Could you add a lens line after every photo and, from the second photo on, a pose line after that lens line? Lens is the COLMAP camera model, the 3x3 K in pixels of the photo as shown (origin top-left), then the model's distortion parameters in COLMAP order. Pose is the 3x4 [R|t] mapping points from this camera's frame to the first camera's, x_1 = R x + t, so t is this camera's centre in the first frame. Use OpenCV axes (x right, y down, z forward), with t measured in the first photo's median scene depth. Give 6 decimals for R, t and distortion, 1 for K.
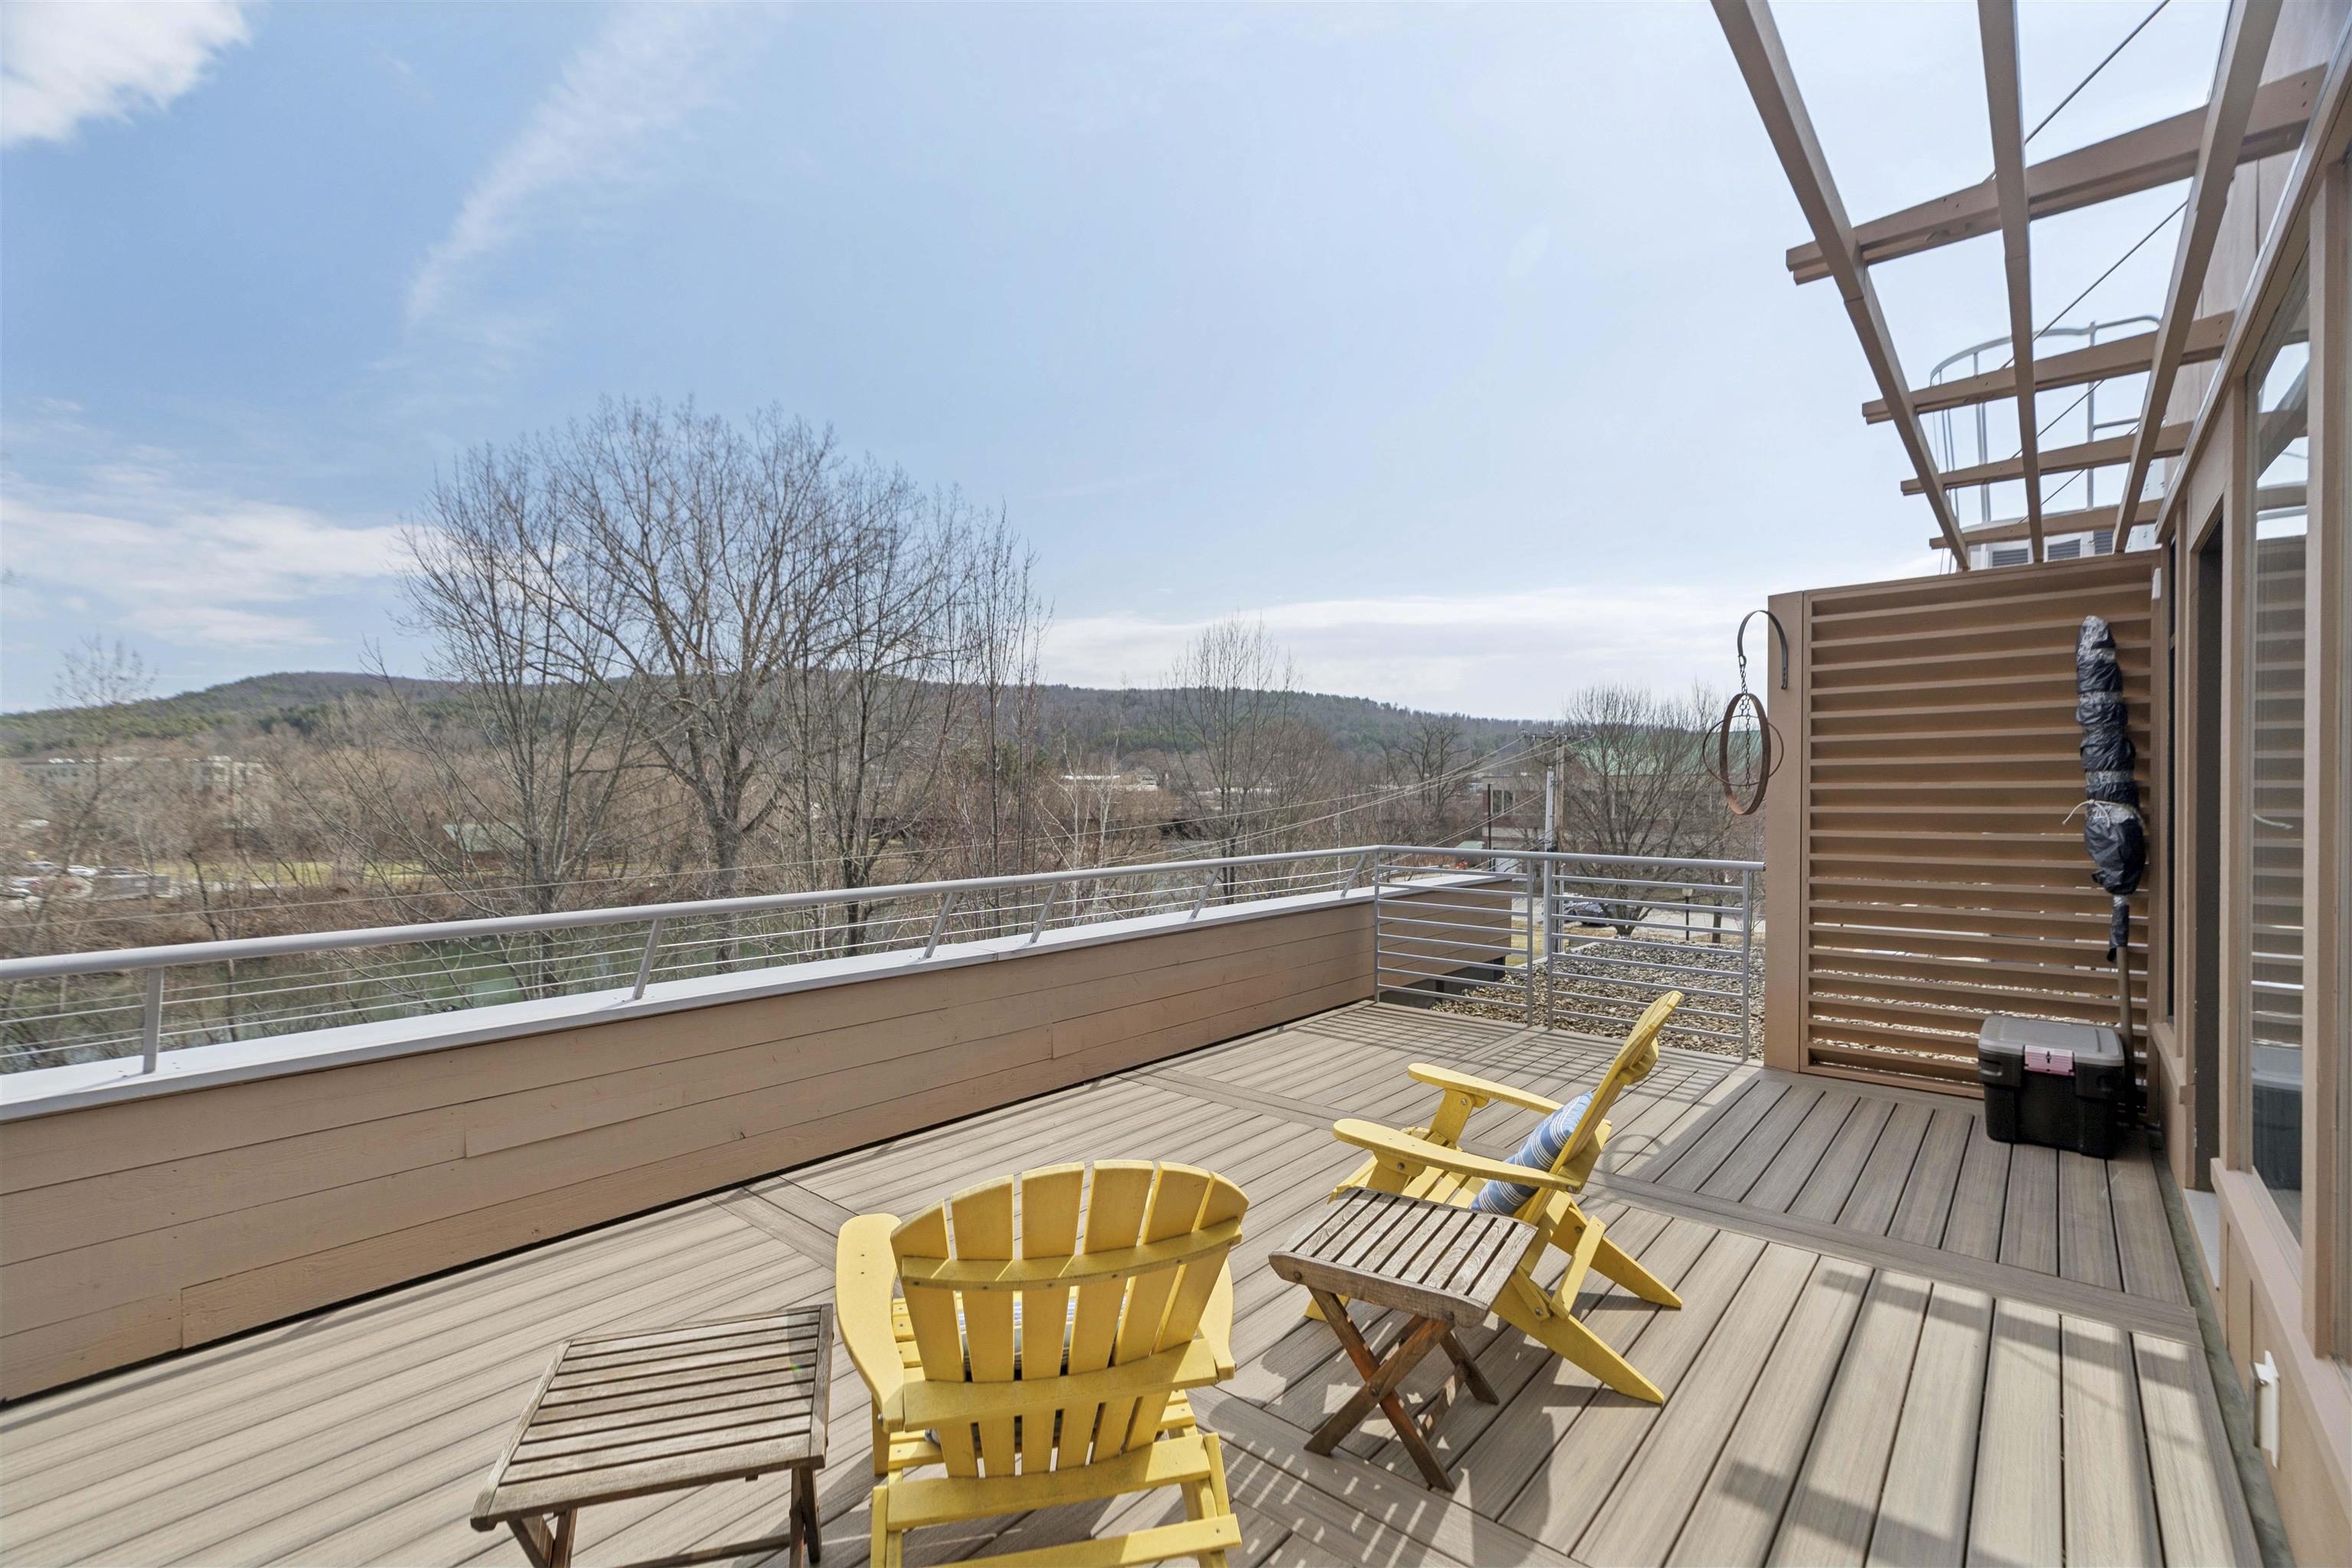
lens RADIAL K [[1031.3, 0, 1174.0], [0, 1031.3, 792.6], [0, 0, 1]] dist [-0.003315, 0.000042]
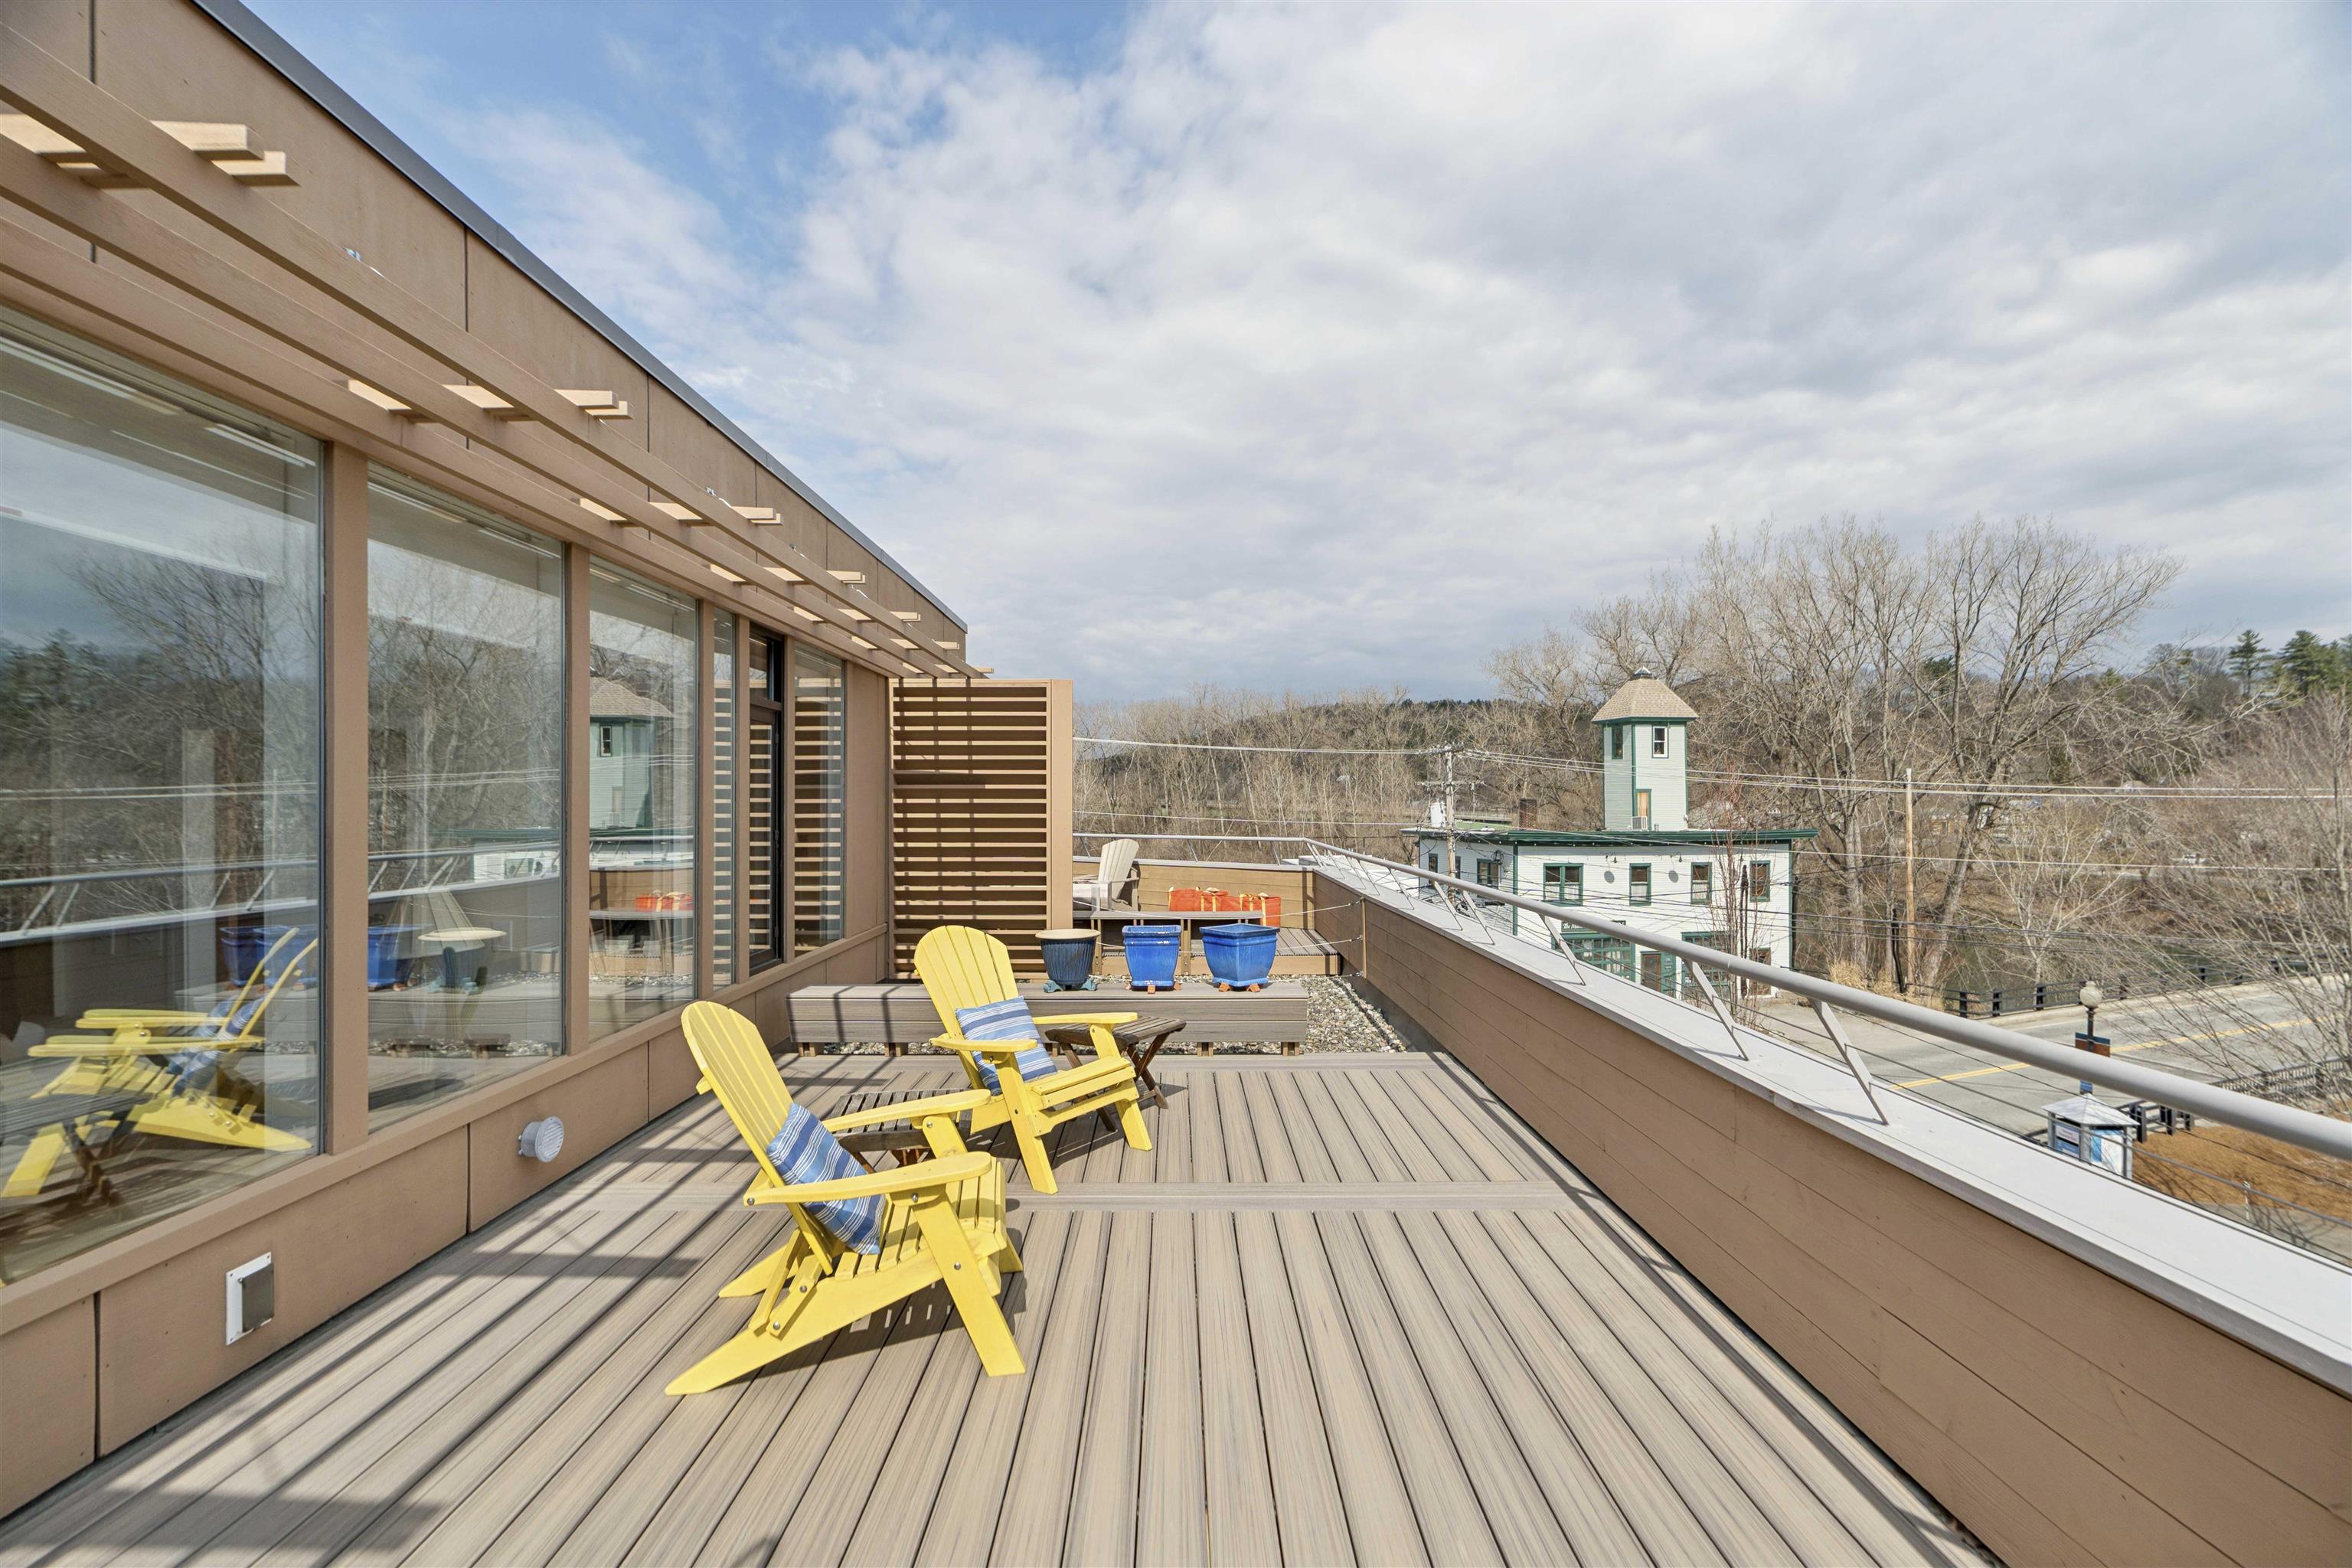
lens RADIAL K [[1031.3, 0, 1174.0], [0, 1031.3, 792.6], [0, 0, 1]] dist [-0.003315, 0.000042]
pose [[-0.759334, -0.006638, -0.650667, 0.791874], [-0.003611, 0.999976, -0.005987, -0.014641], [0.650691, -0.002197, -0.759340, 2.086334]]
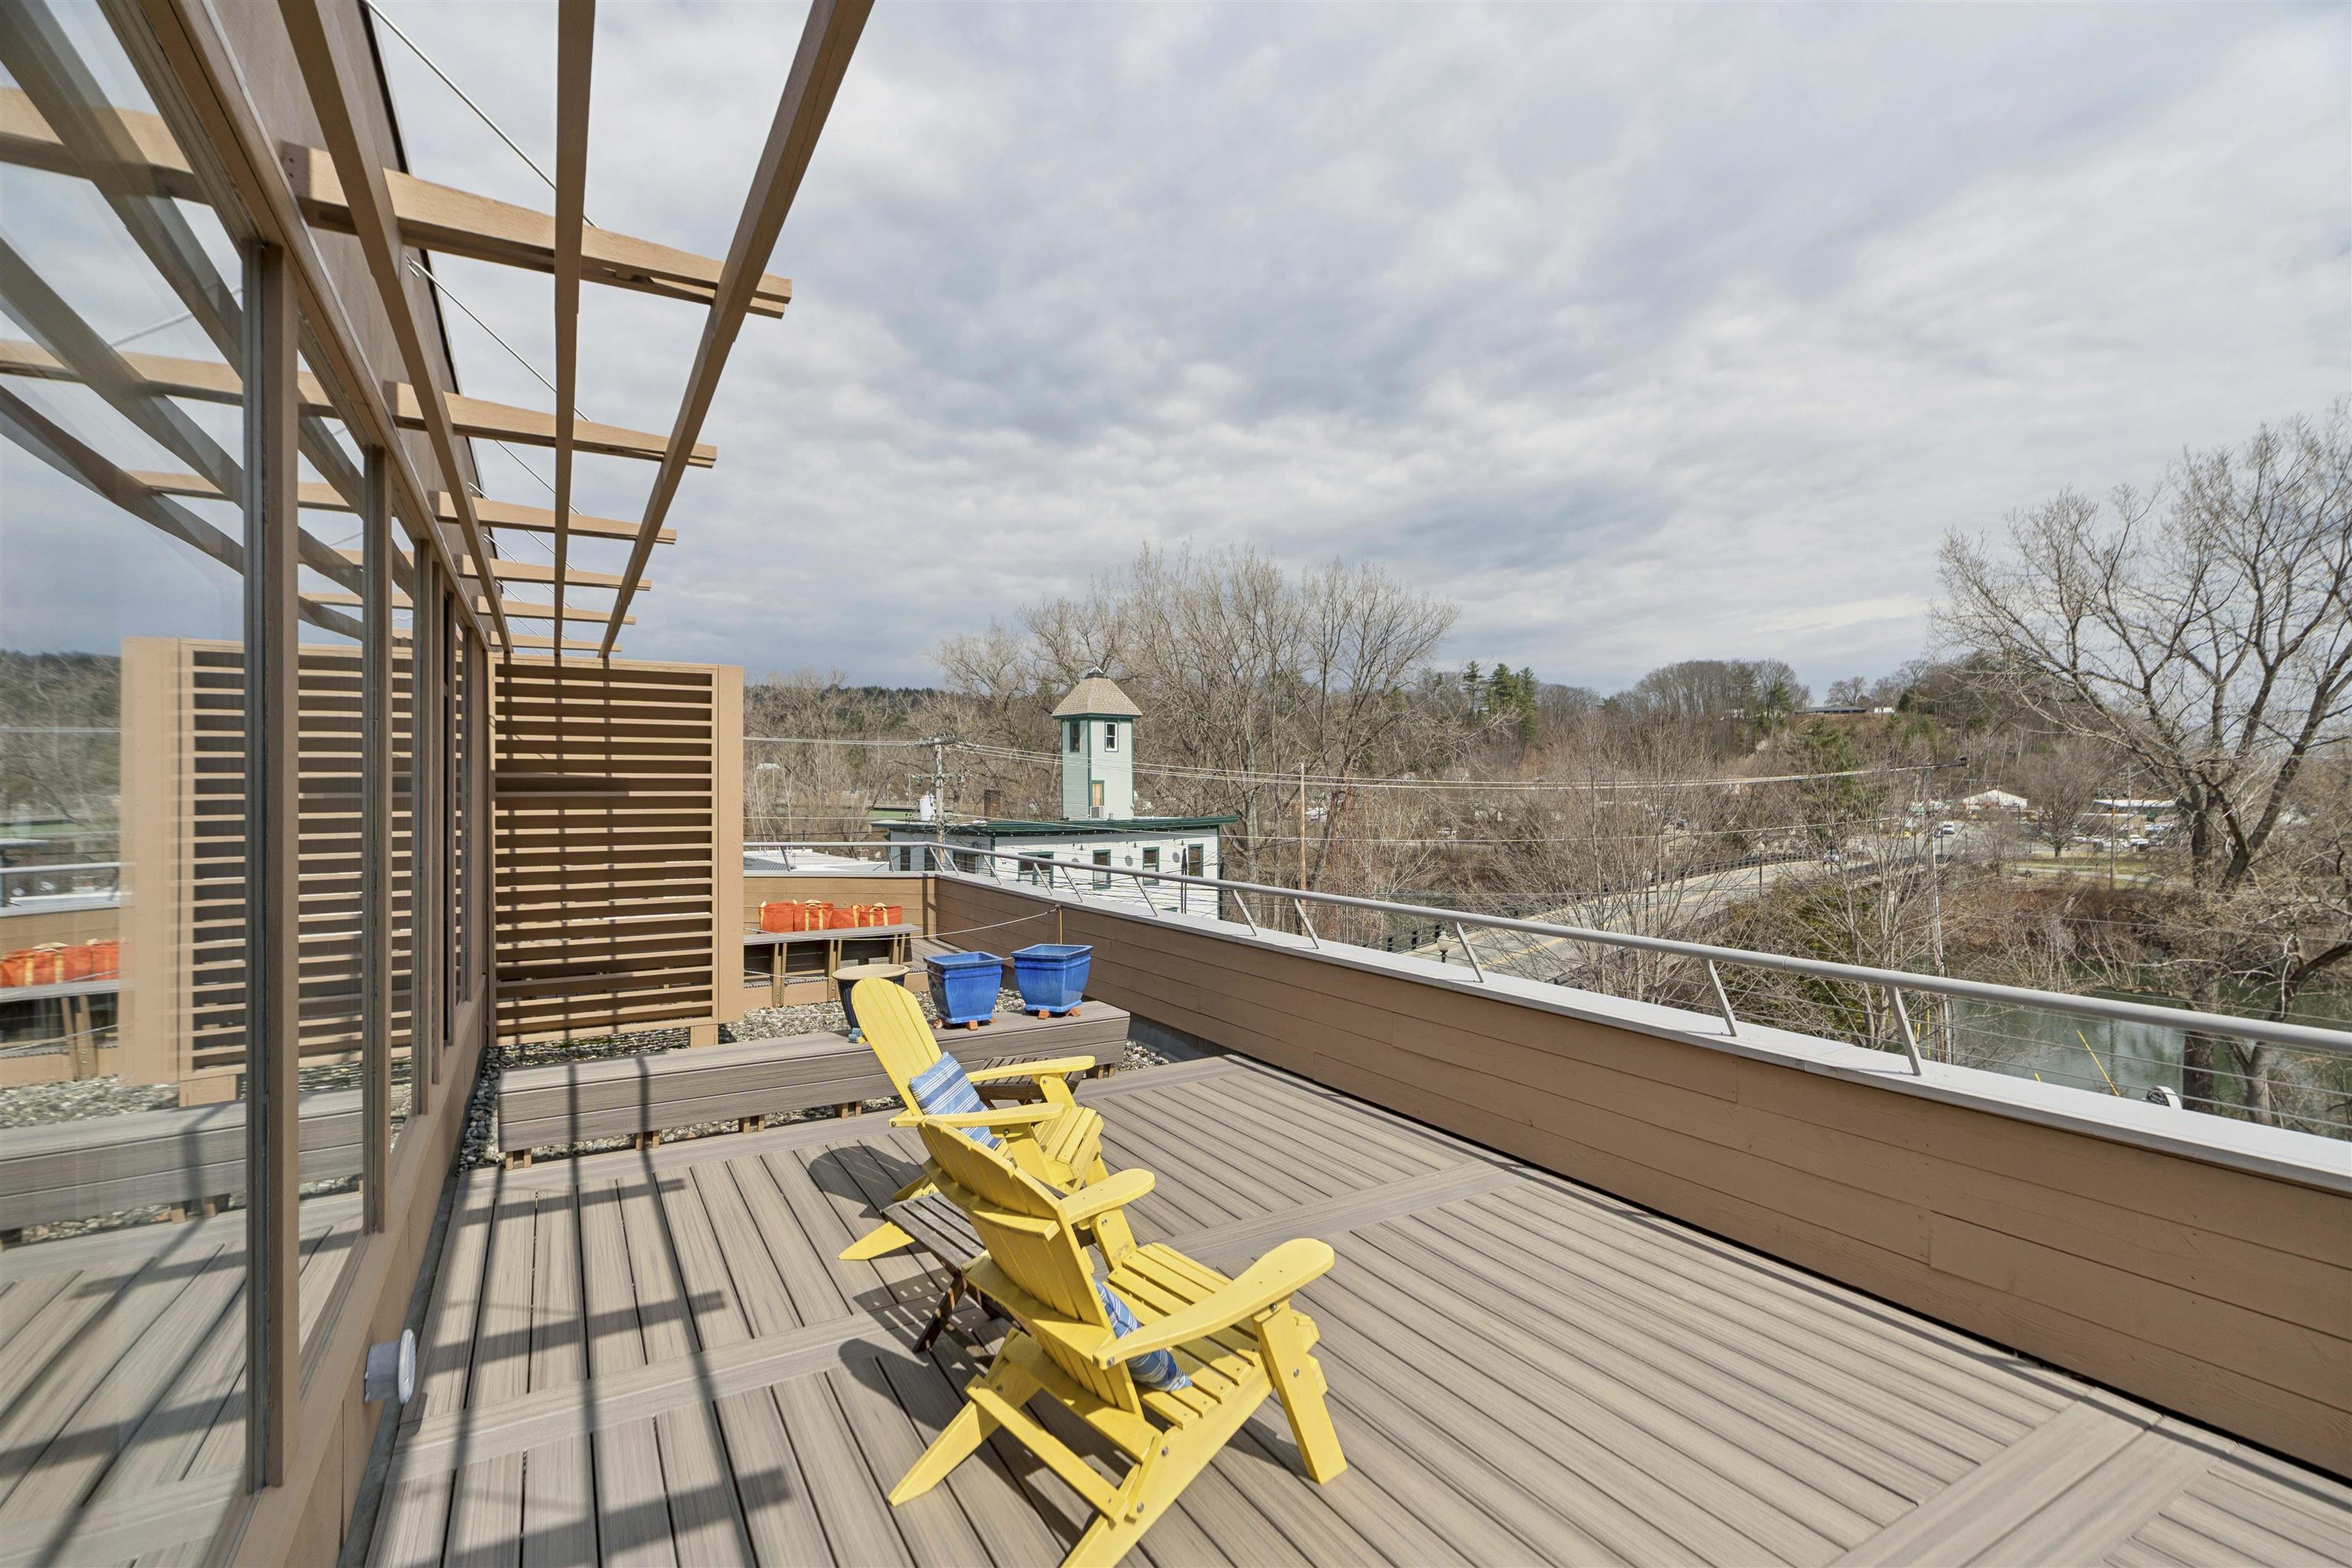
lens RADIAL K [[1056.2, 0, 1152.9], [0, 1056.2, 789.5], [0, 0, 1]] dist [-0.000849, 0.000147]
pose [[-0.340055, 0.000525, -0.940405, 1.182595], [-0.000047, 1.000000, 0.000576, -0.062271], [0.940405, 0.000240, -0.340055, 1.402068]]
